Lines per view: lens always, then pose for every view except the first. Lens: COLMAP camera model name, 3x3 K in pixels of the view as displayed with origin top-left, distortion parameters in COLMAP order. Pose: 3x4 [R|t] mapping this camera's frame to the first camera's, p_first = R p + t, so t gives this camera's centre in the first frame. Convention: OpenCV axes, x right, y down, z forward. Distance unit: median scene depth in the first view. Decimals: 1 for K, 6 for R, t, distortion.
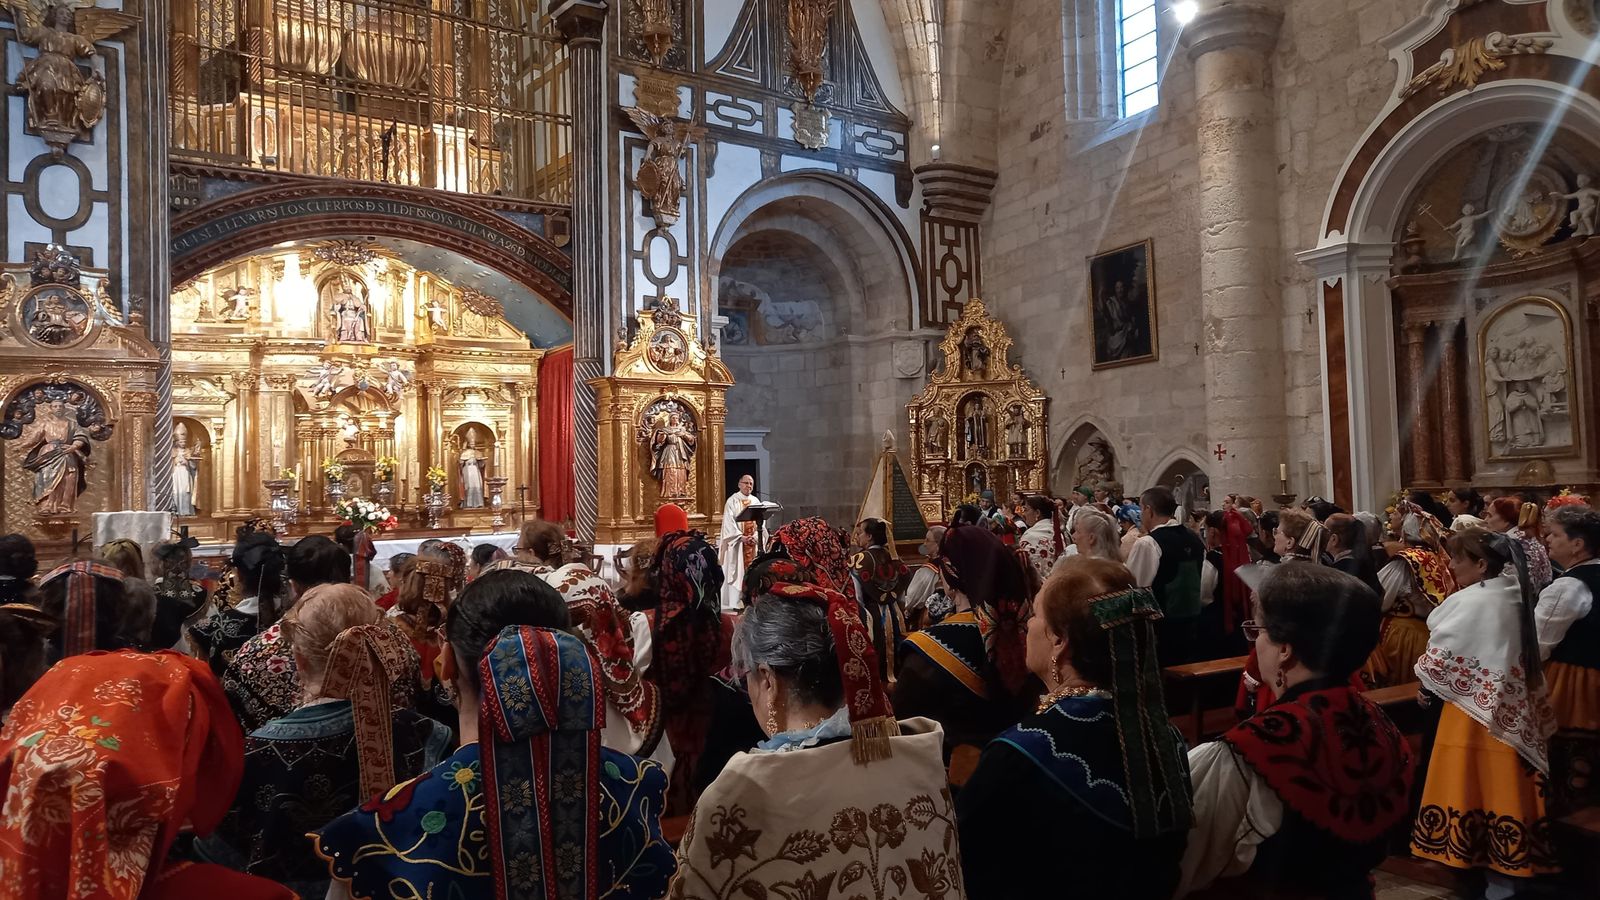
lens RADIAL K [[1165.7, 0, 809.5], [0, 1165.7, 448.1], [0, 0, 1]] dist [0.061847, -0.074832]
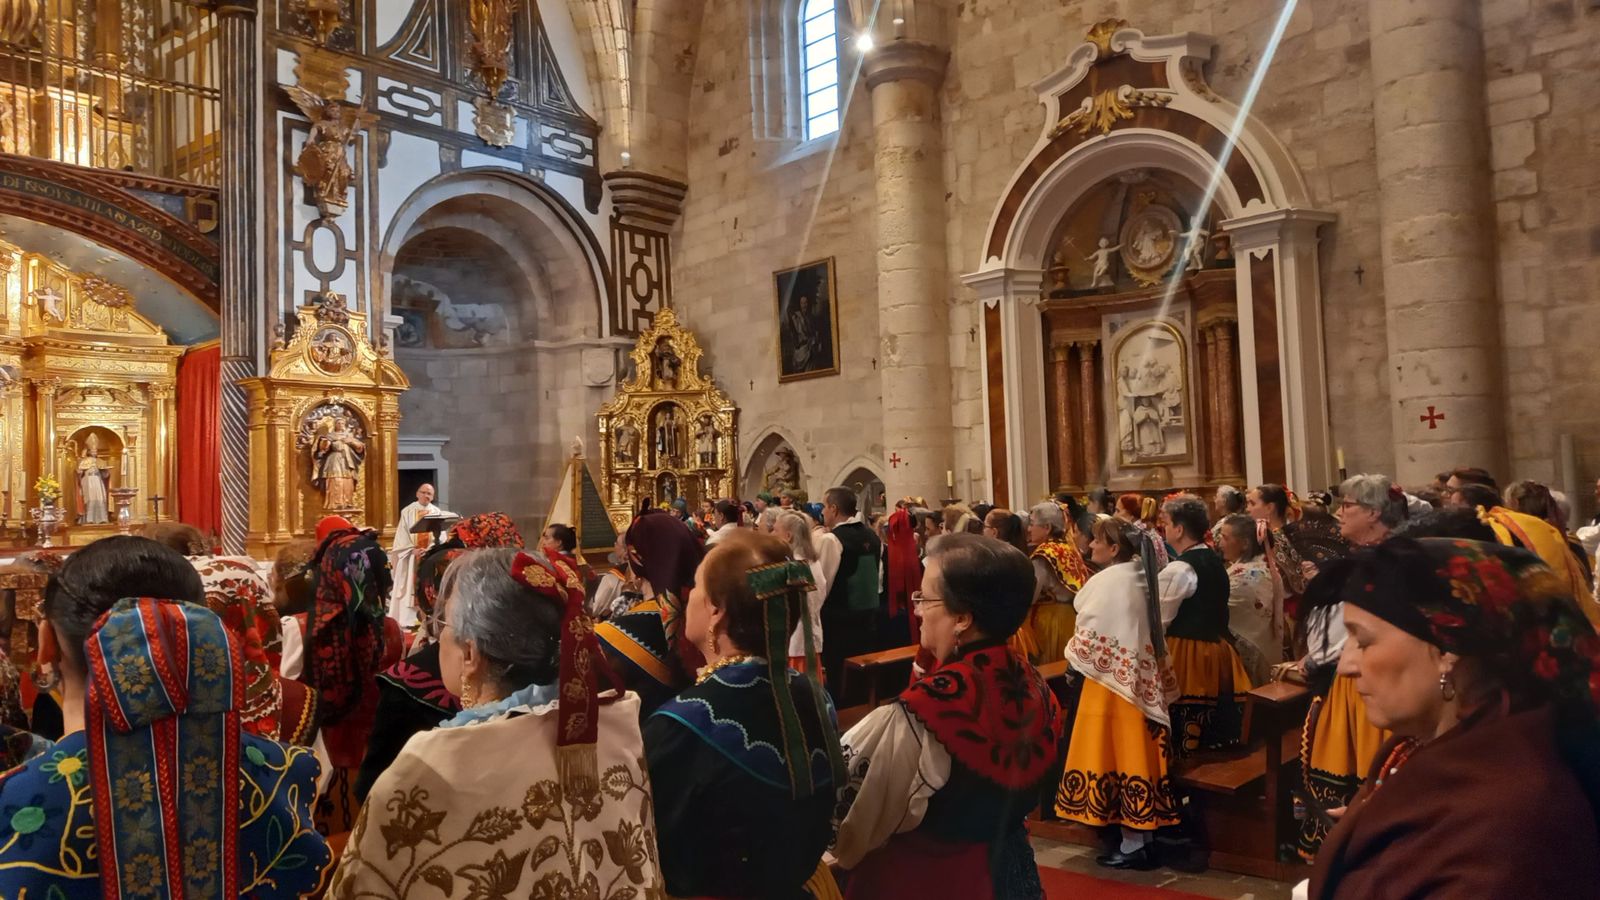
lens RADIAL K [[1165.7, 0, 809.5], [0, 1165.7, 448.1], [0, 0, 1]] dist [0.061847, -0.074832]
pose [[0.965495, 0.004377, 0.260384, 0.000959], [-0.001378, 0.999931, -0.011699, 0.004068], [-0.260418, 0.010936, 0.965434, 0.002815]]
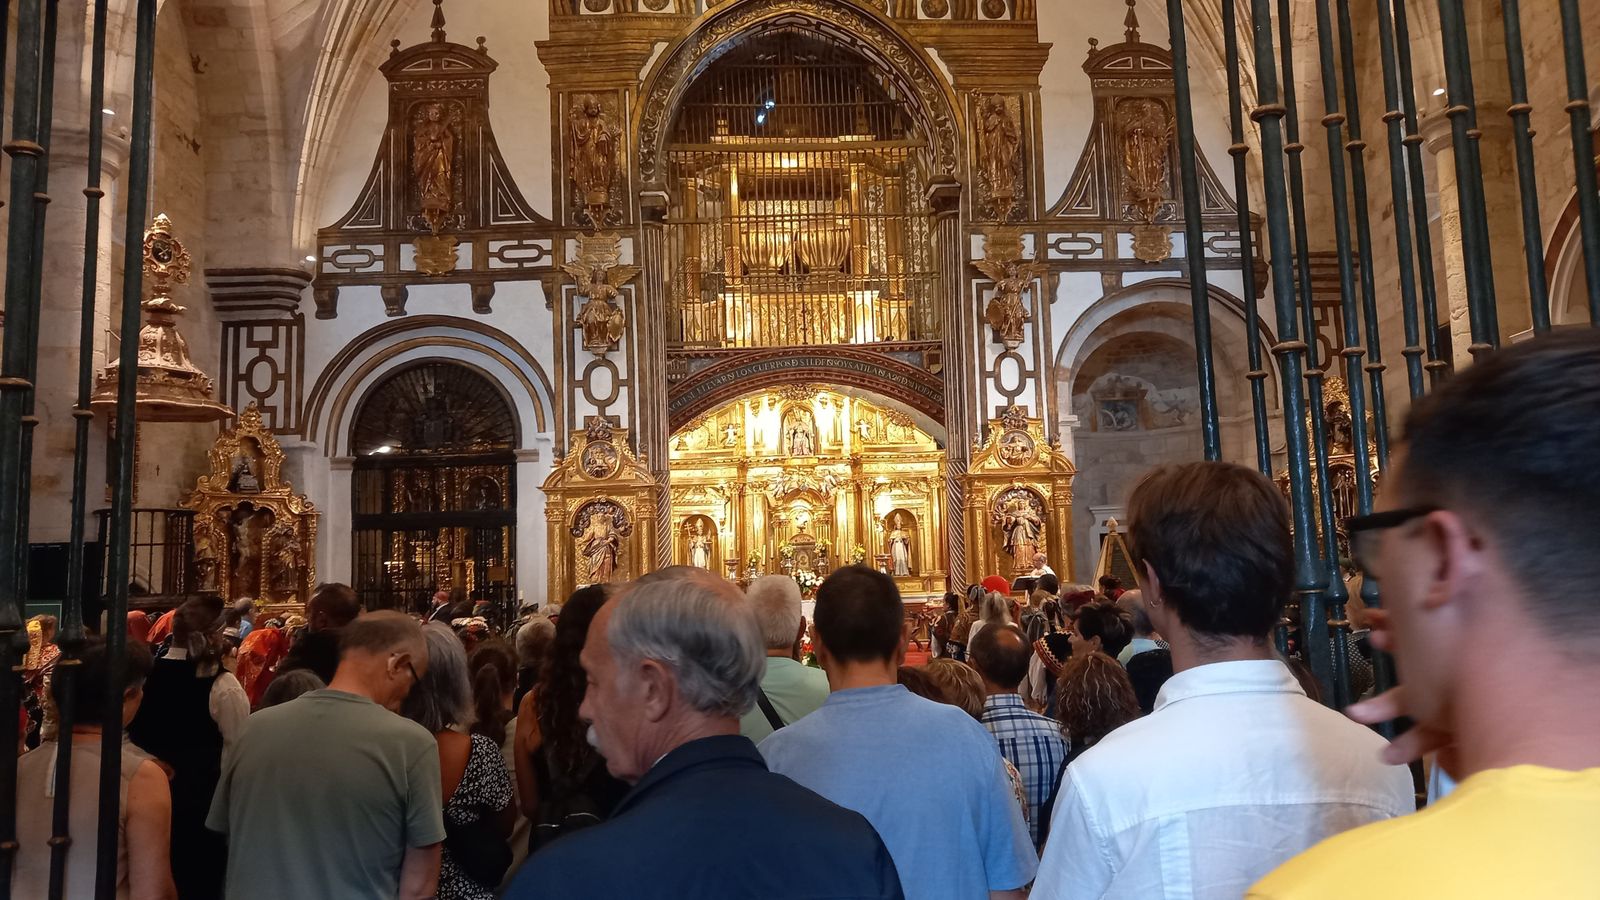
lens RADIAL K [[1159.4, 0, 810.9], [0, 1159.4, 446.6], [0, 0, 1]] dist [0.062470, -0.072470]
pose [[0.858894, -0.058197, -0.508836, 0.313691], [0.032323, 0.997702, -0.059551, -0.019677], [0.511132, 0.034701, 0.858801, -0.163961]]
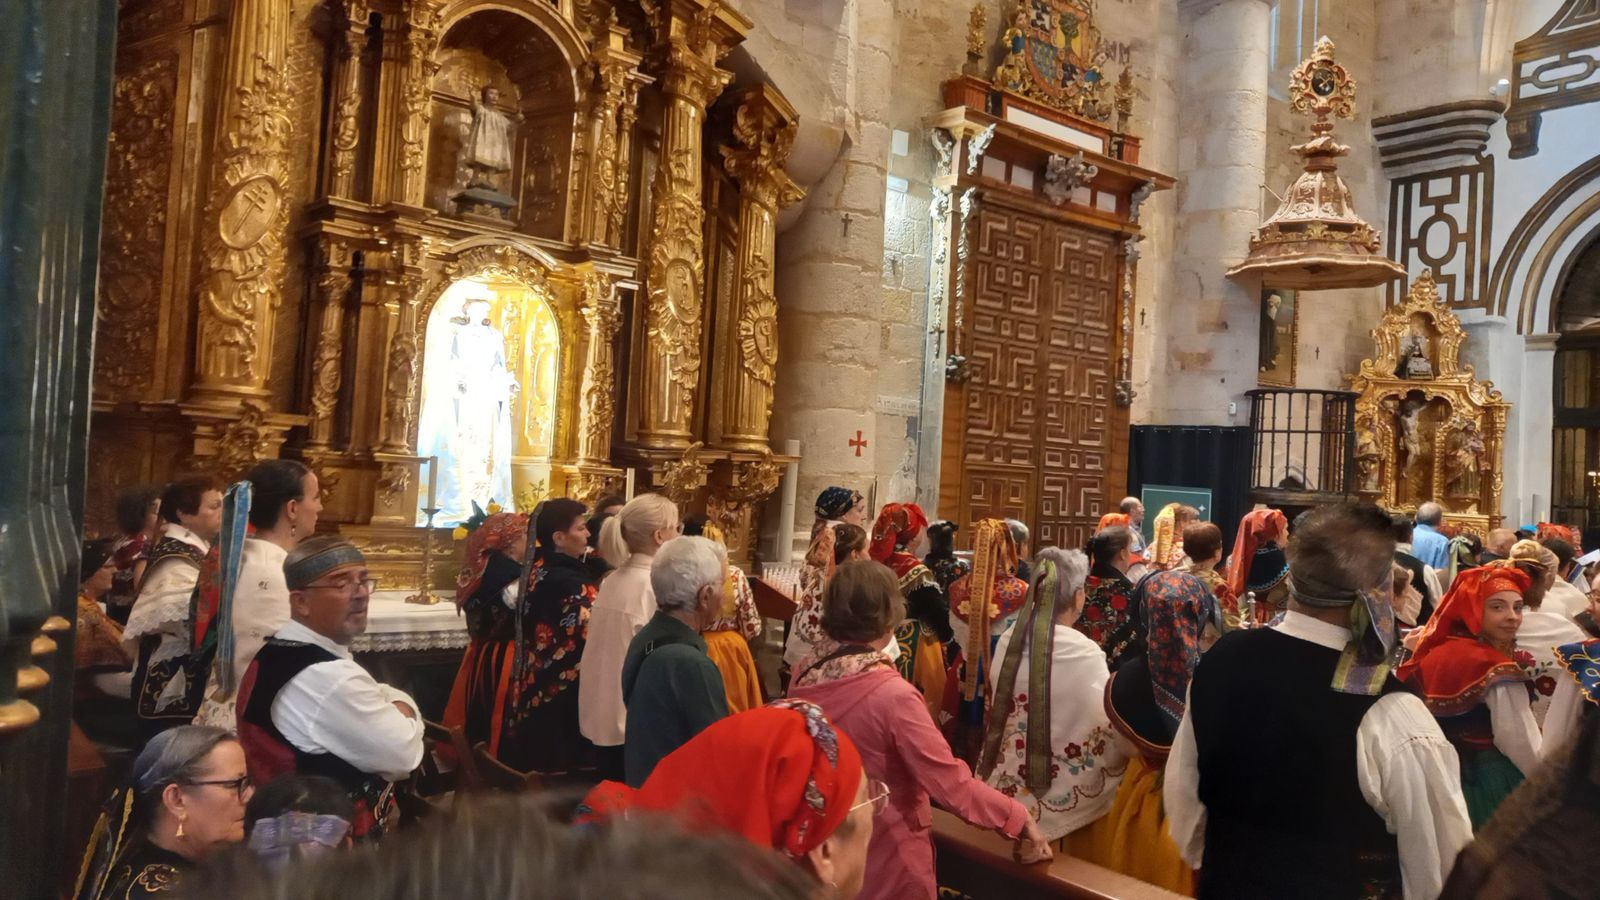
lens RADIAL K [[1164.3, 0, 815.3], [0, 1164.3, 448.4], [0, 0, 1]] dist [0.062967, -0.075150]
pose [[0.118362, 0.010463, -0.992915, 0.158574], [-0.004598, 0.999940, 0.009989, -0.010980], [0.992960, 0.003383, 0.118403, -0.067074]]
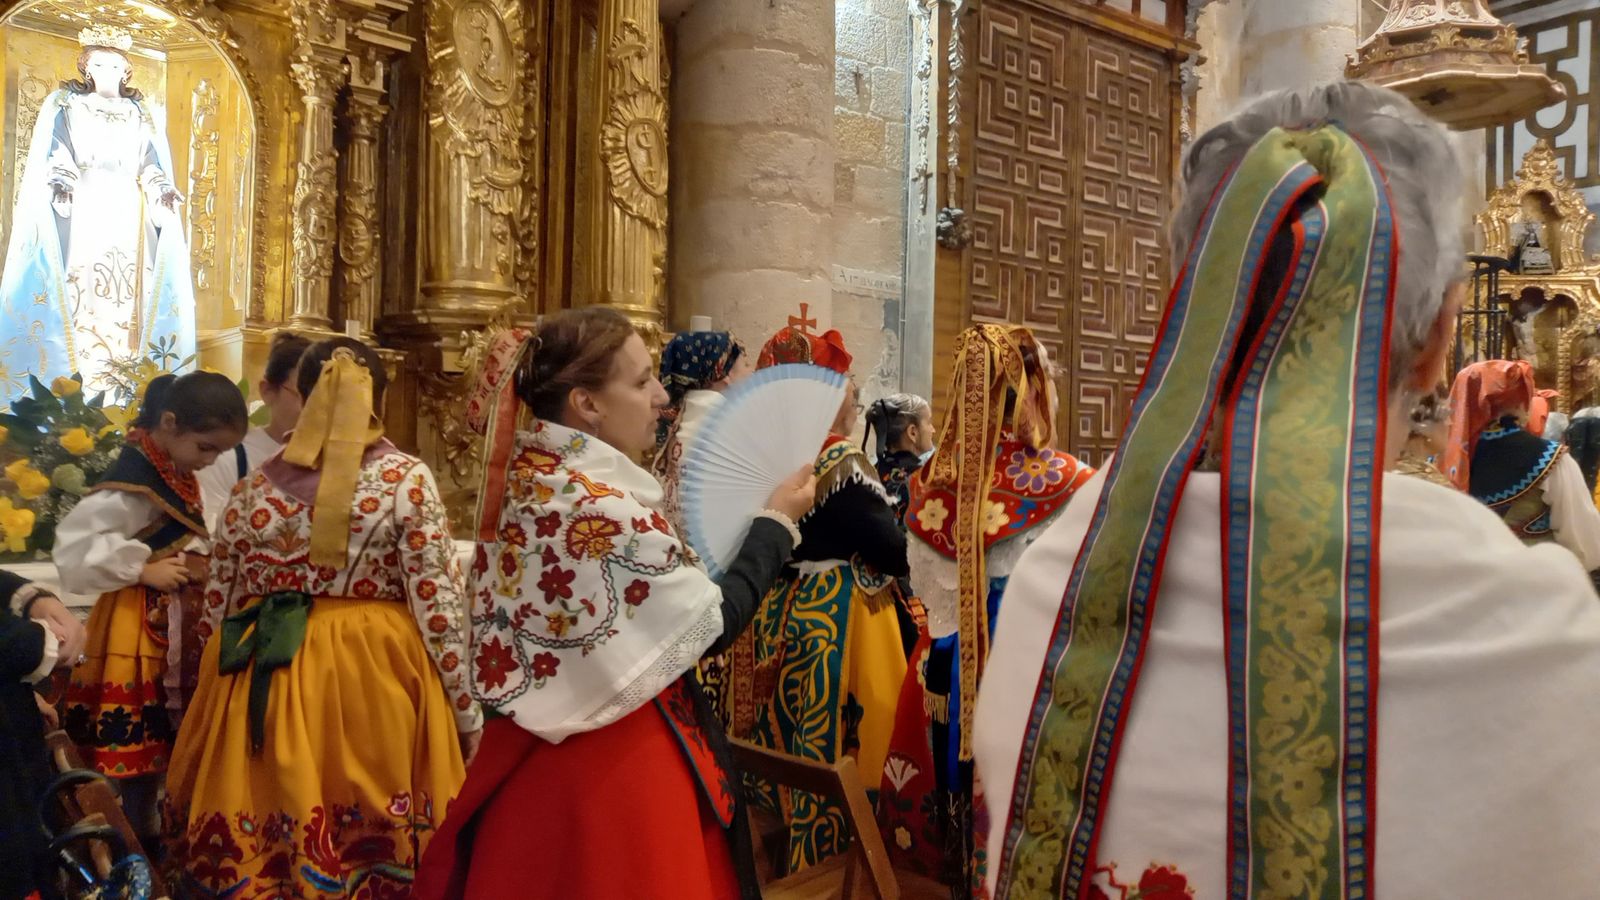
lens RADIAL K [[1161.4, 0, 809.1], [0, 1161.4, 450.8], [0, 0, 1]] dist [0.060203, -0.068754]
pose [[0.095740, 0.024951, -0.995094, -0.009613], [0.029567, 0.999173, 0.027898, 0.020802], [0.994967, -0.032092, 0.094923, -0.018711]]
